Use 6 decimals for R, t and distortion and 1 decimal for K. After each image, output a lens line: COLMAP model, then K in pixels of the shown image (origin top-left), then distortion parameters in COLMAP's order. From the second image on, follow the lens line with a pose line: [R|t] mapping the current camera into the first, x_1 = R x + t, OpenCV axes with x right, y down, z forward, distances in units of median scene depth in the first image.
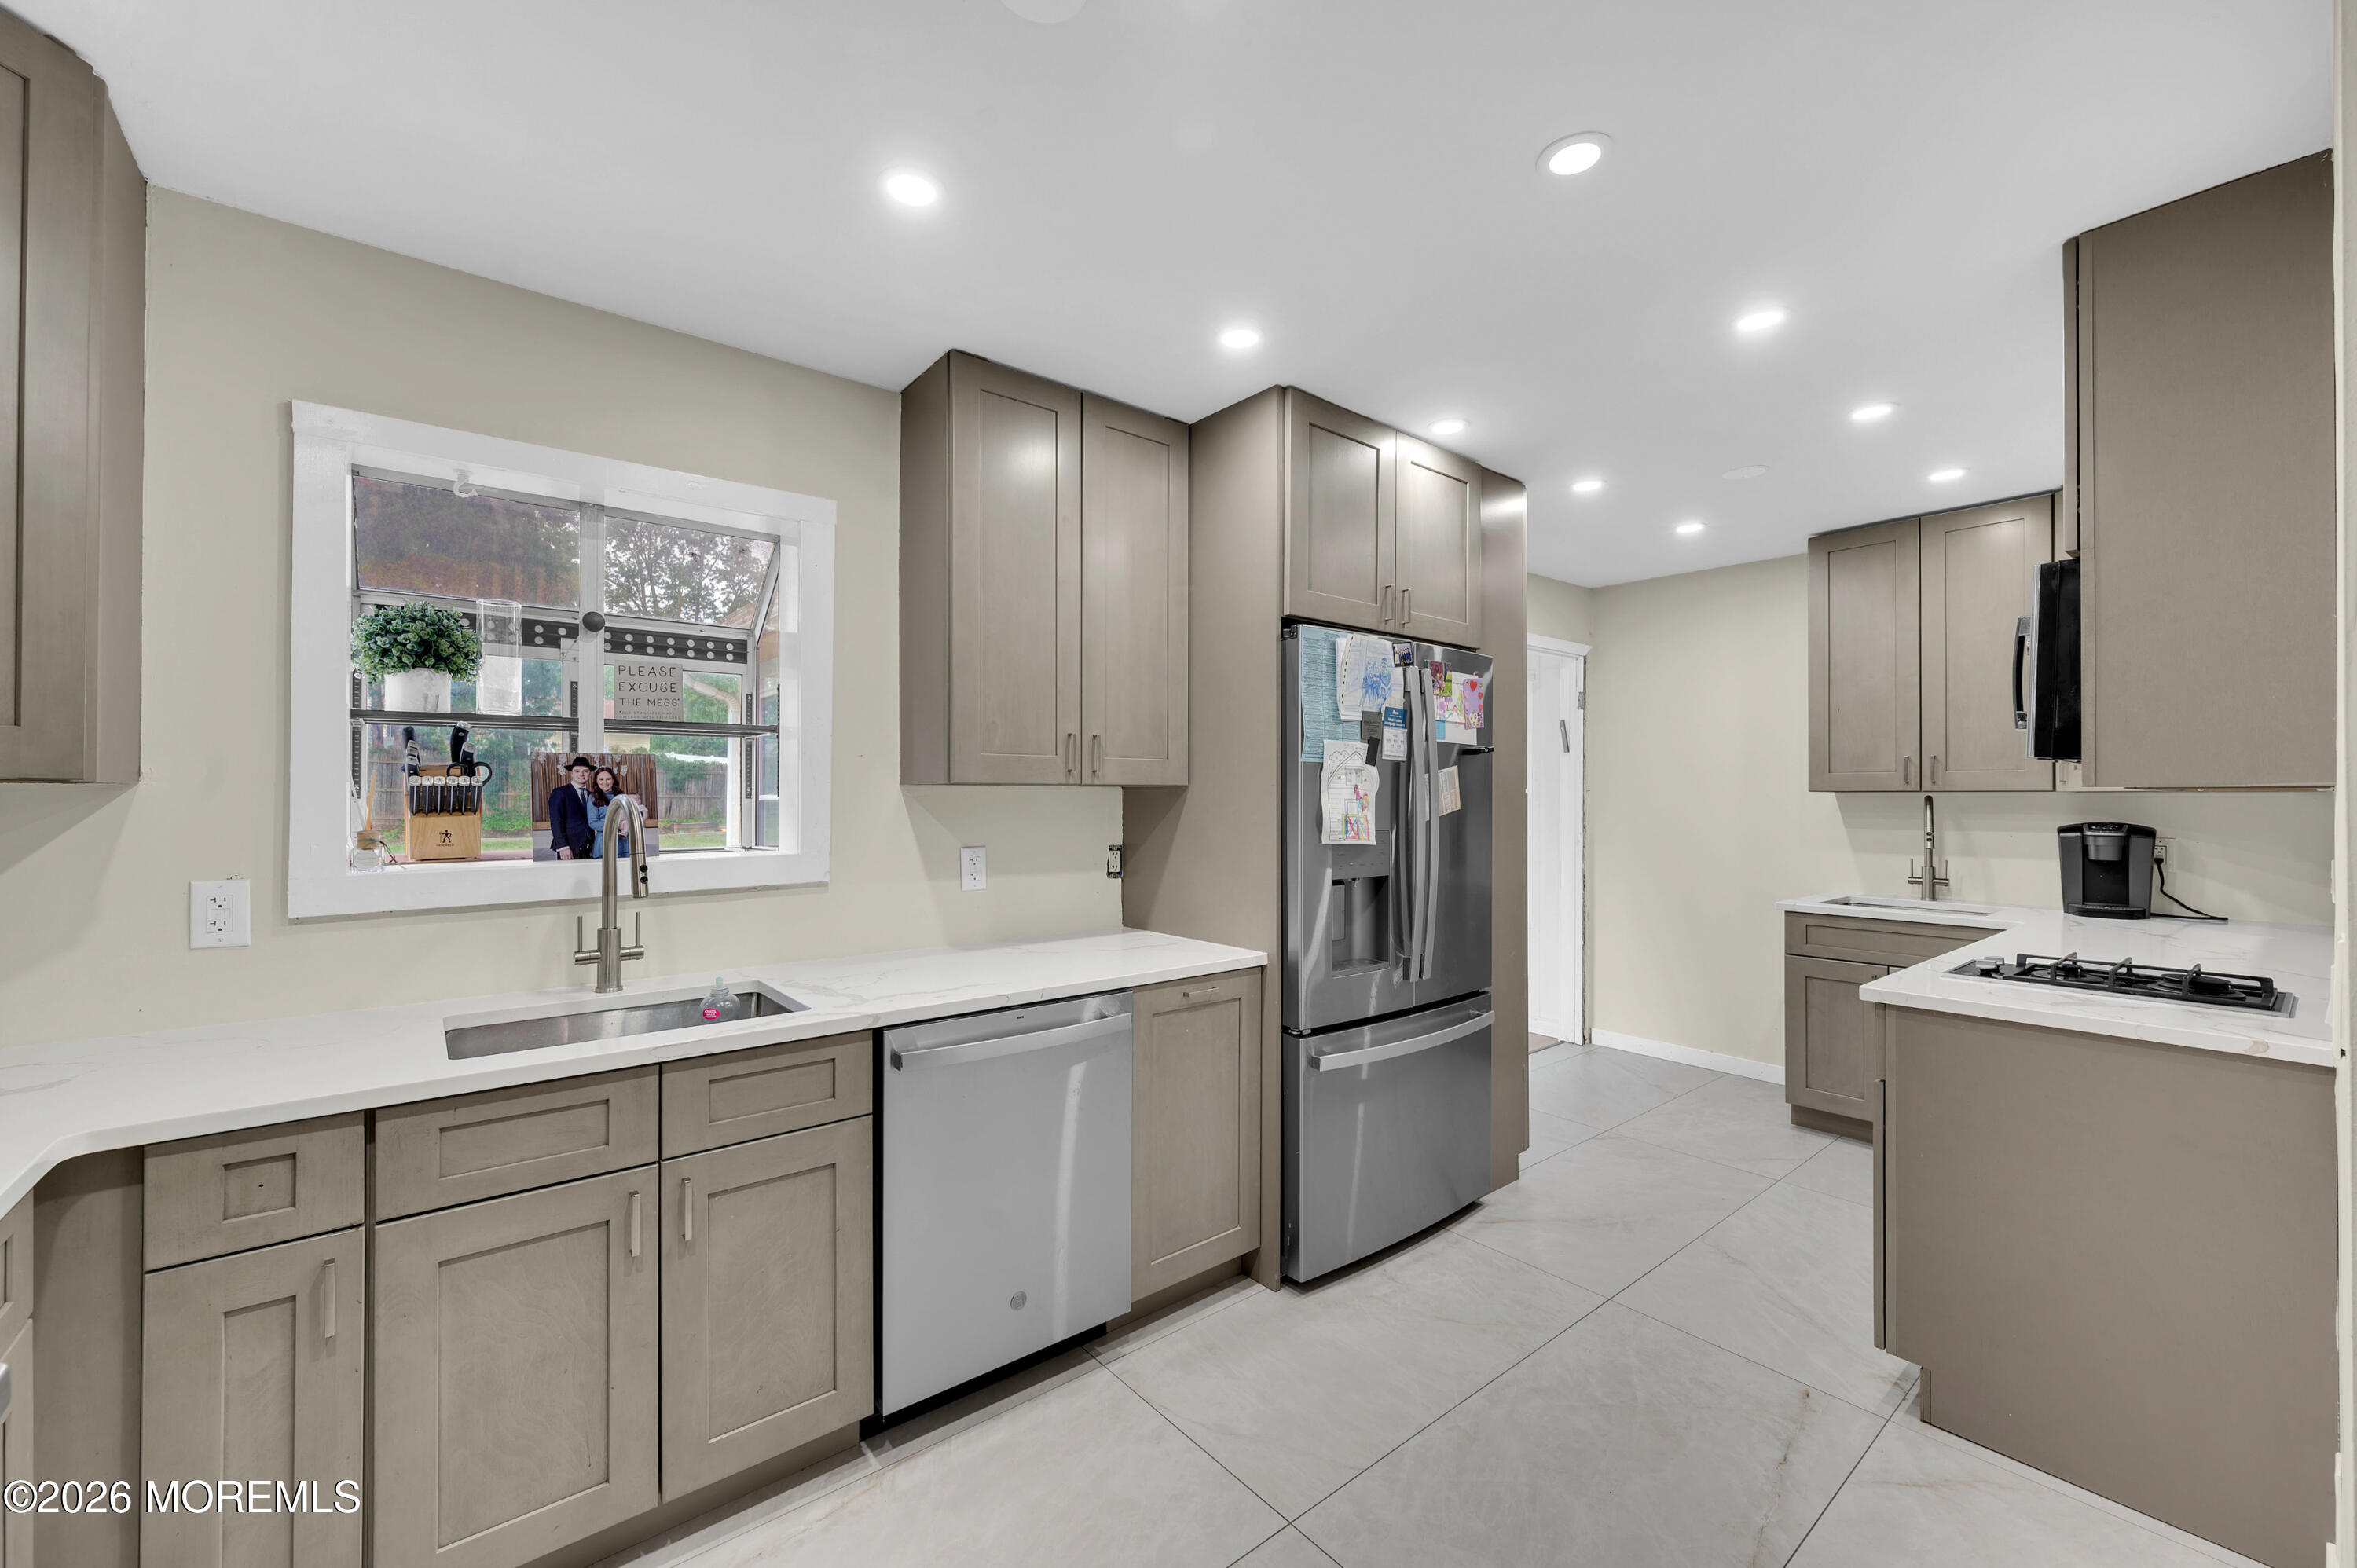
lens RADIAL K [[933.4, 0, 1184.9], [0, 933.4, 787.0], [0, 0, 1]] dist [0.002280, 0.000393]
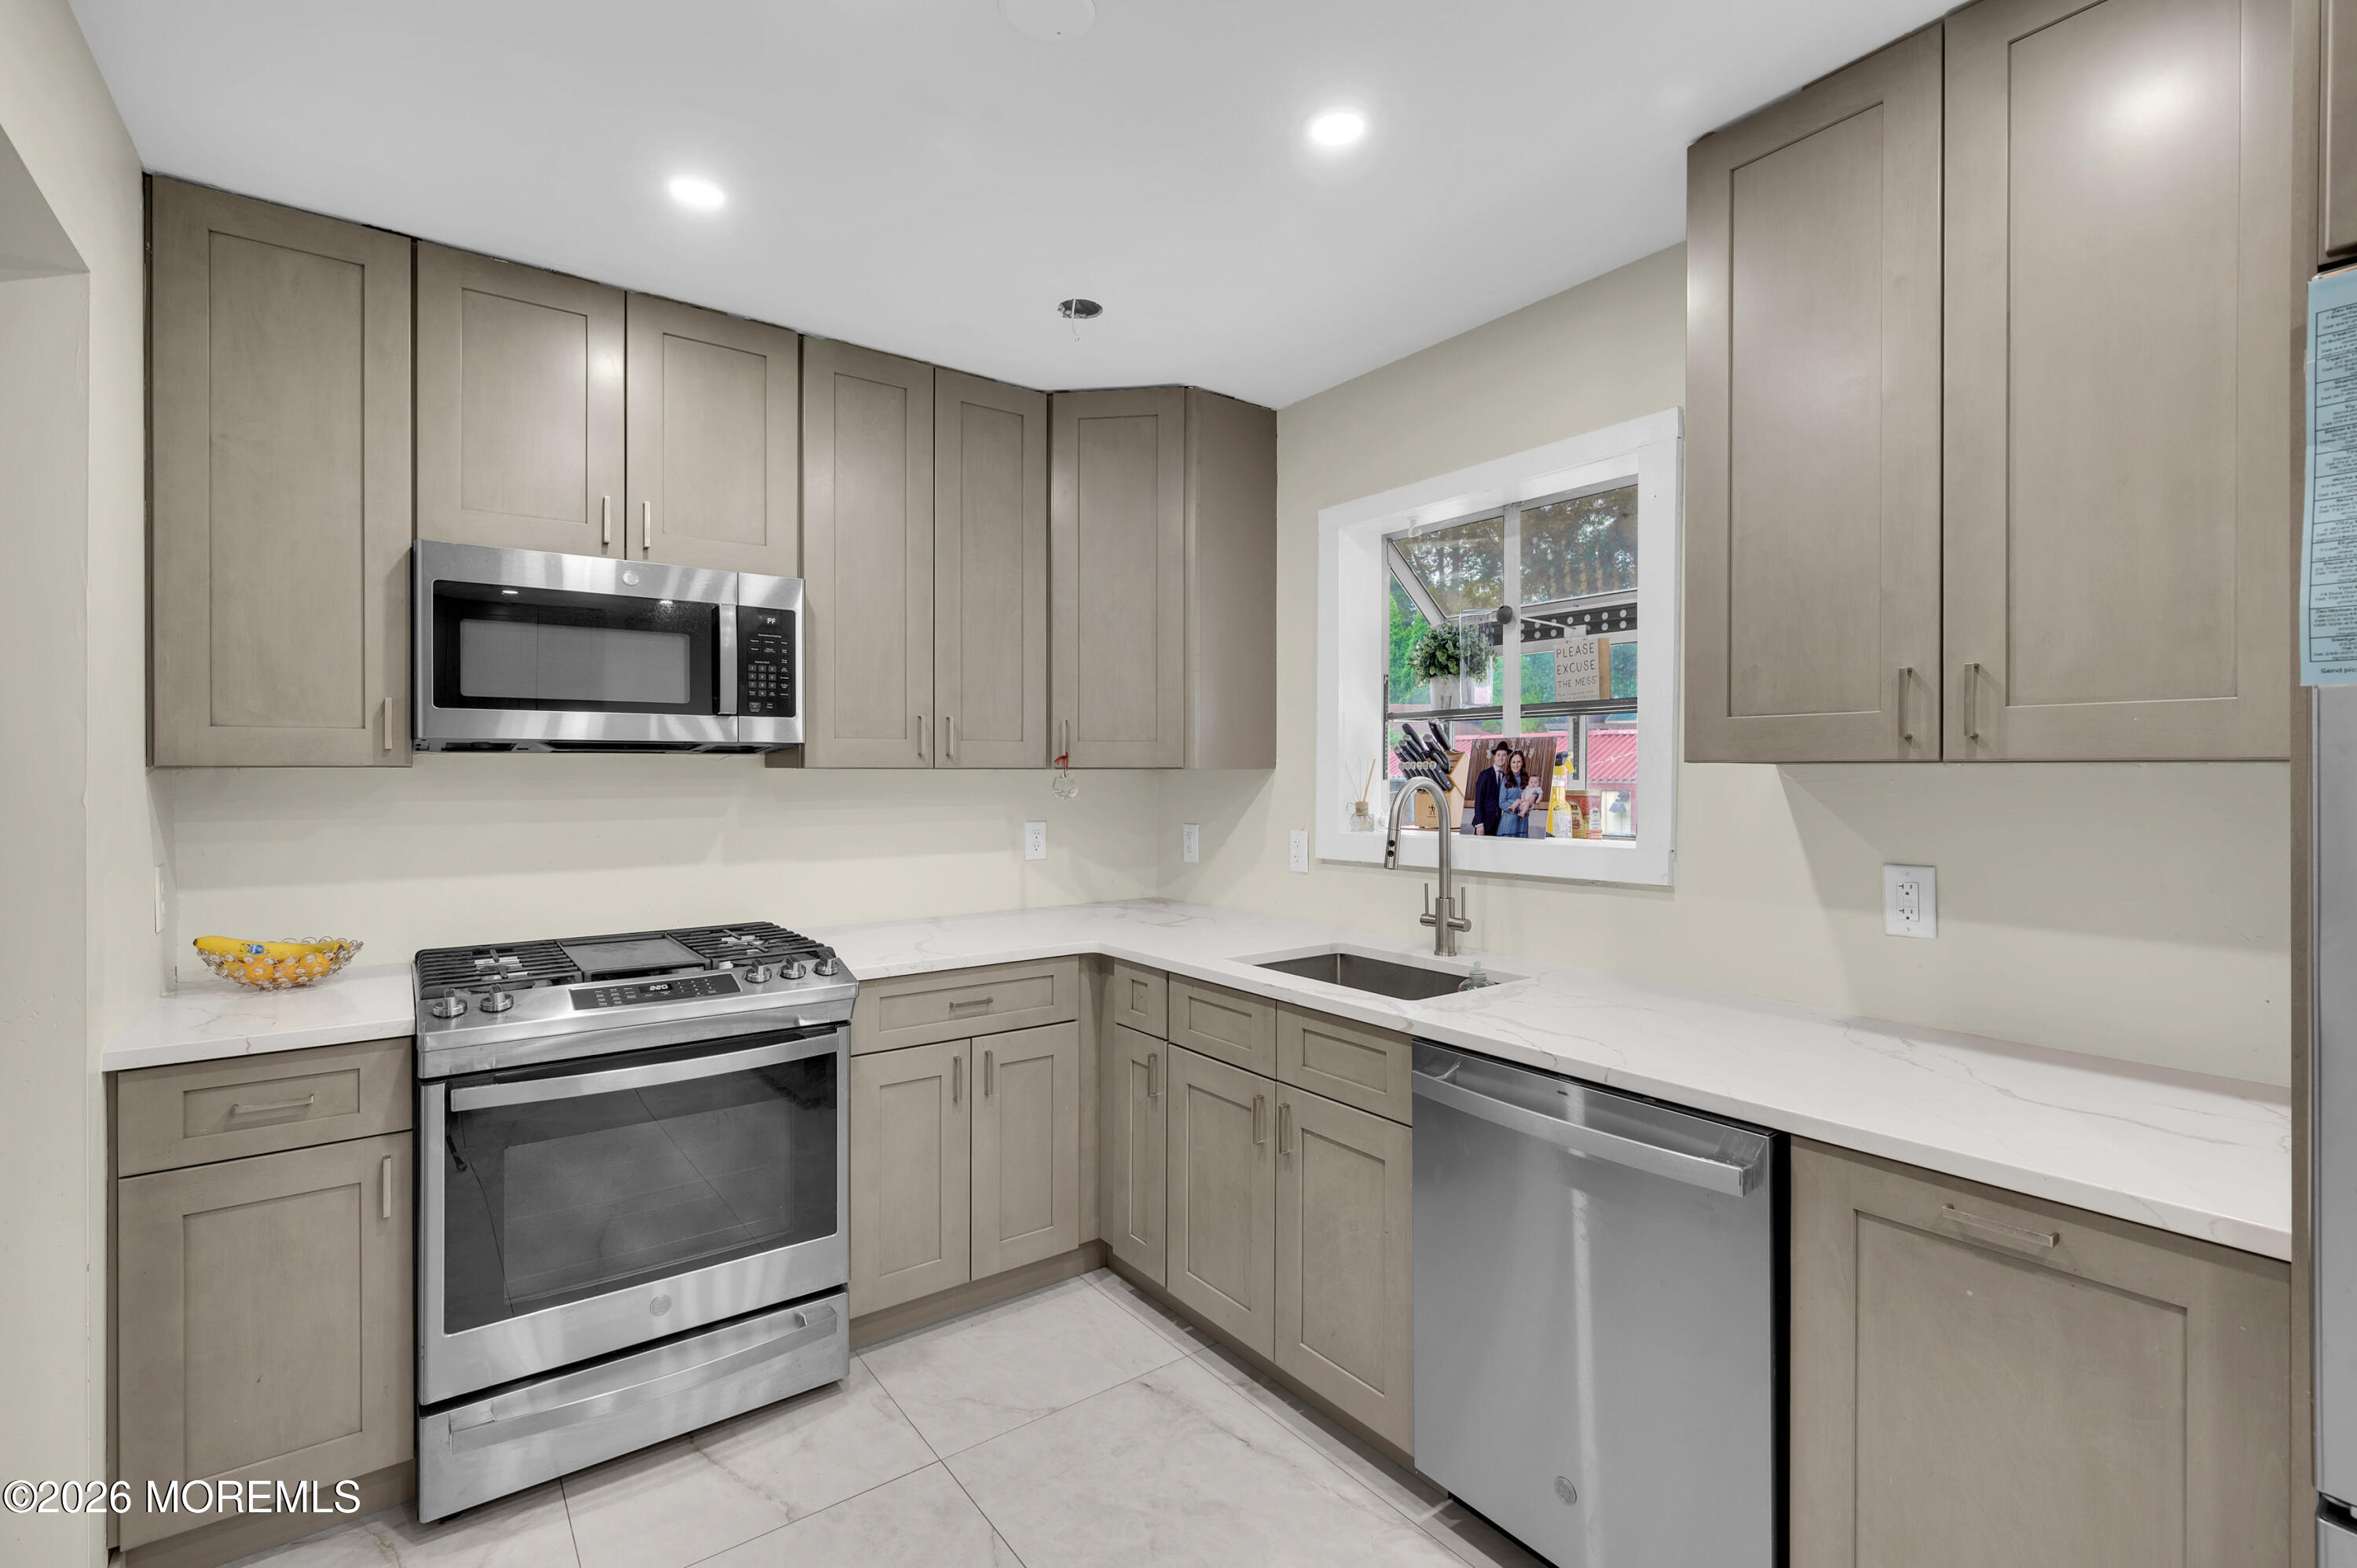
lens RADIAL K [[1041.0, 0, 1192.9], [0, 1041.0, 776.9], [0, 0, 1]] dist [-0.002751, 0.000442]
pose [[-0.036214, 0.002337, -0.999341, 0.492068], [0.002907, 0.999993, 0.002233, 0.003991], [0.999340, -0.002824, -0.036220, 0.592885]]
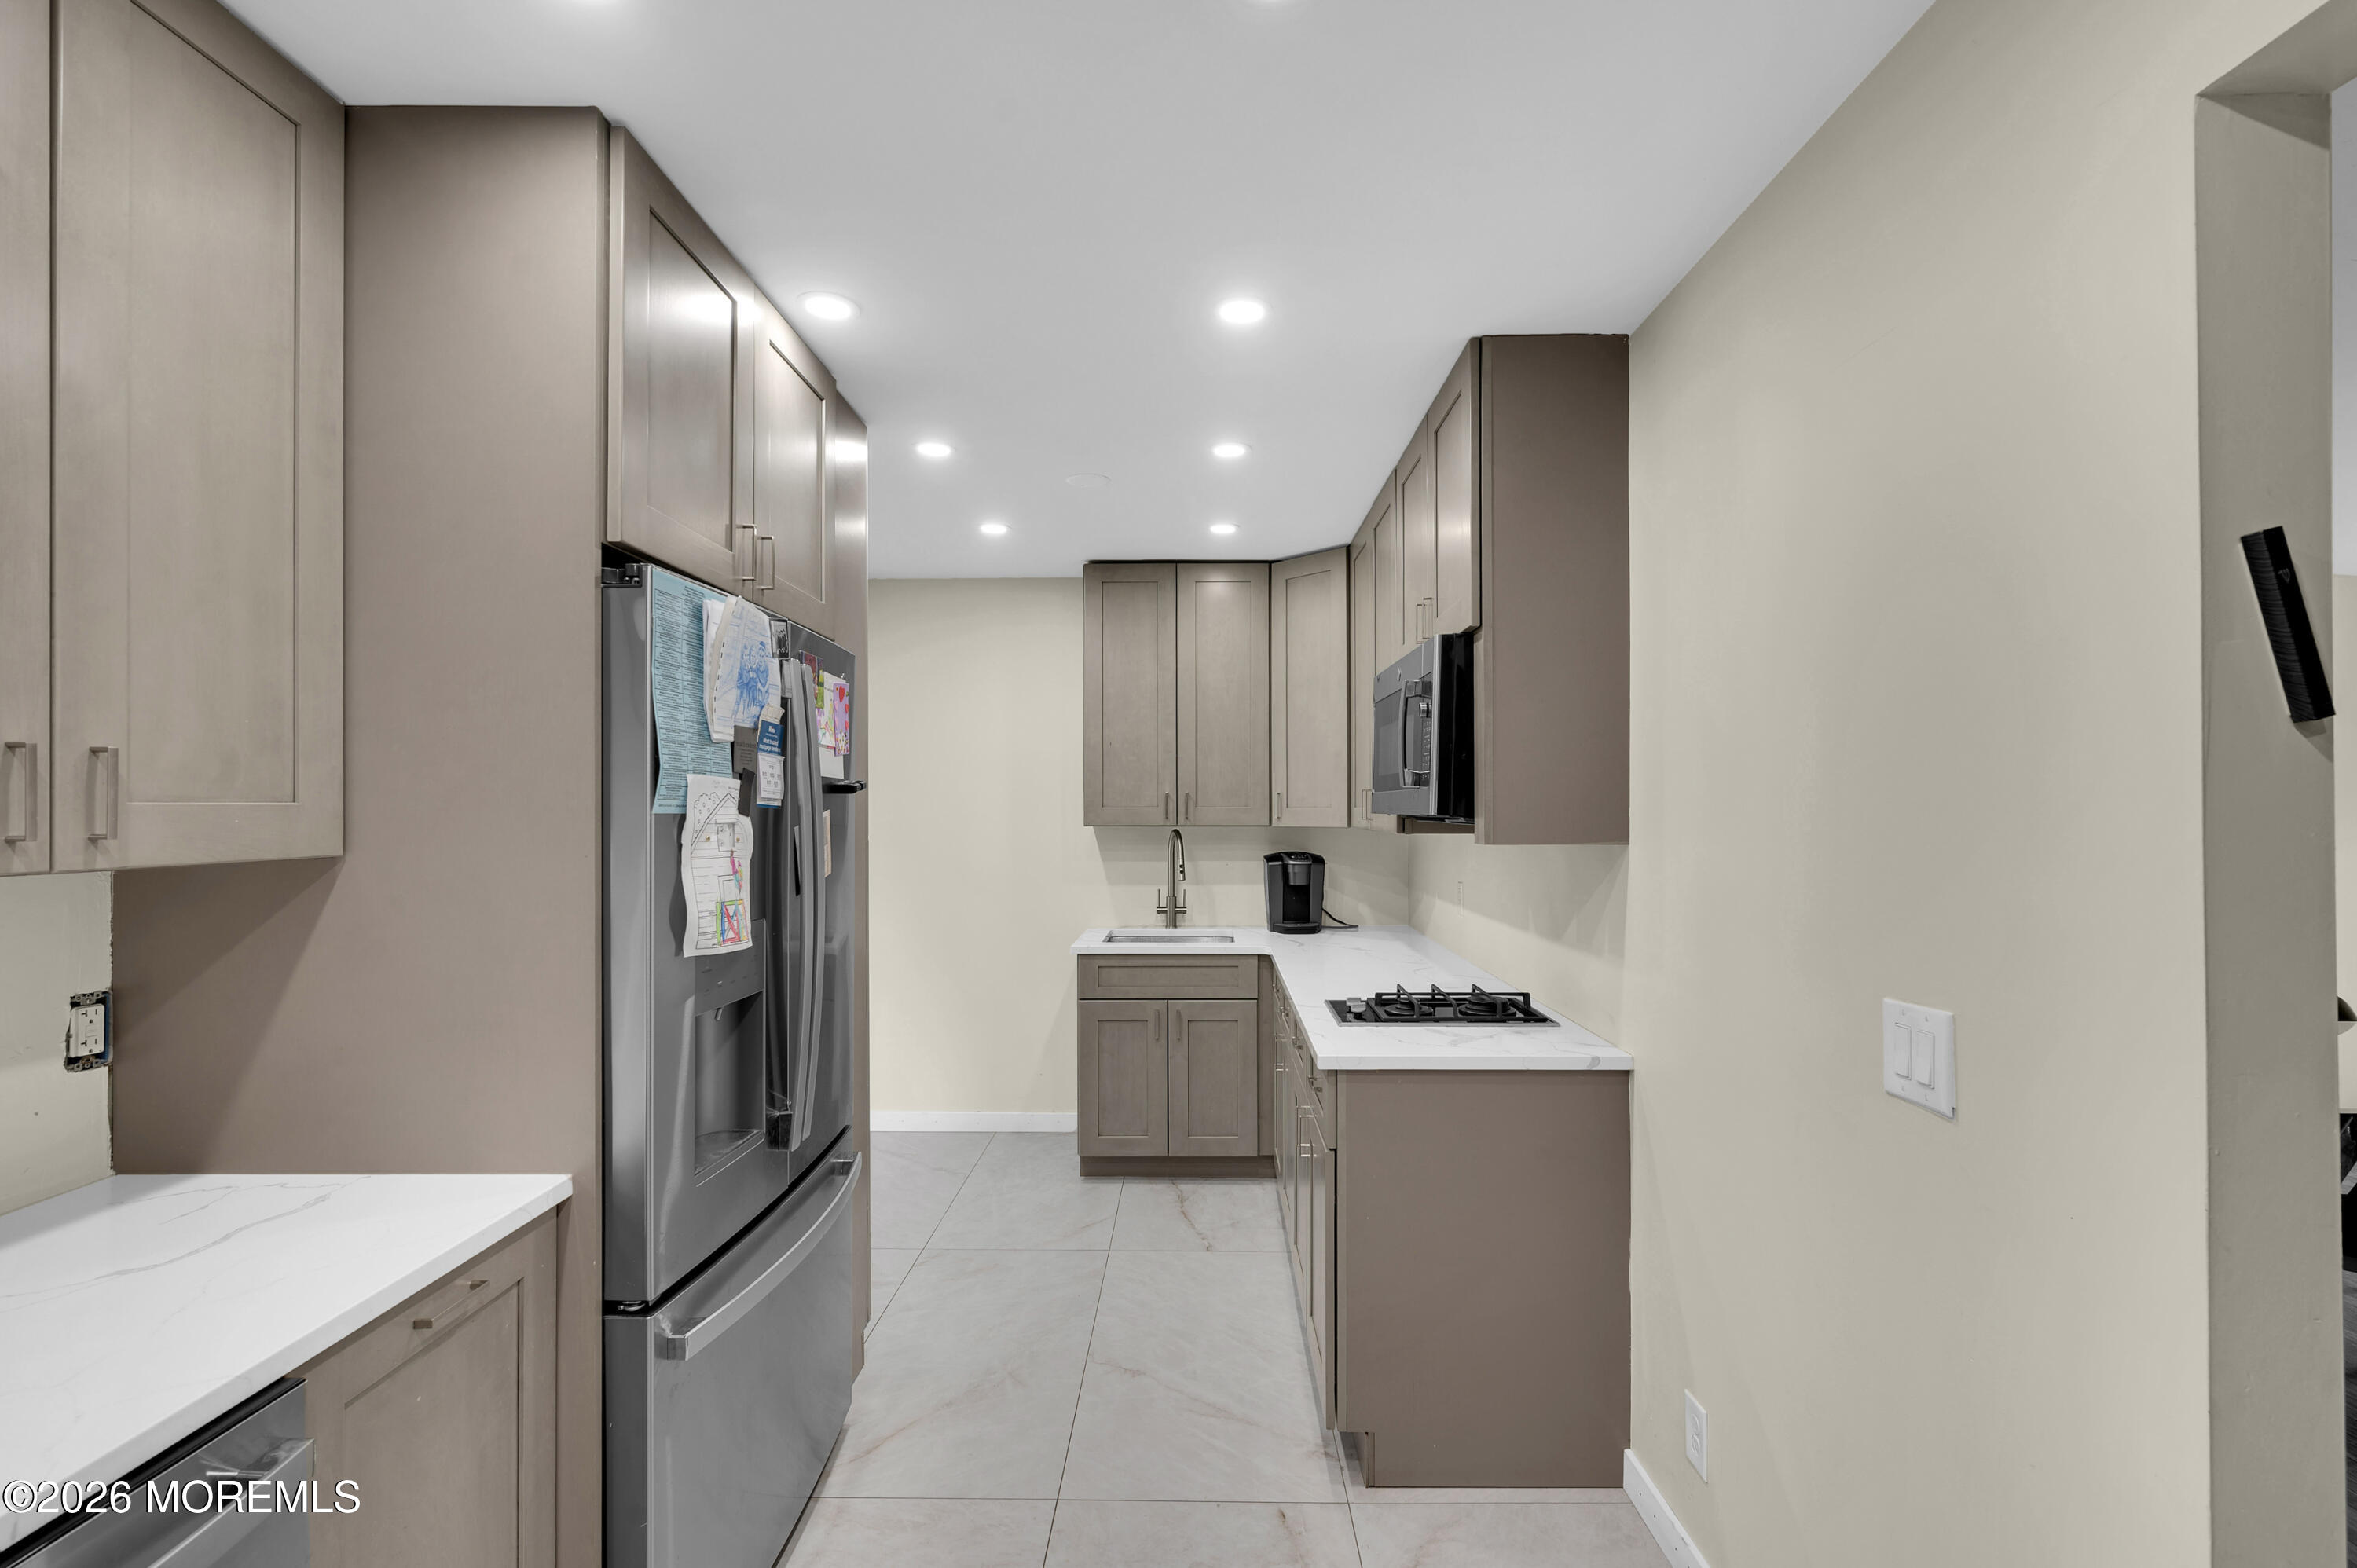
lens RADIAL K [[1041.0, 0, 1189.1], [0, 1041.0, 802.1], [0, 0, 1]] dist [-0.002751, 0.000442]
pose [[0.642946, 0.001917, 0.765909, -0.136577], [-0.005868, 0.999980, 0.002423, -0.035985], [-0.765889, -0.006052, 0.642944, 0.349045]]
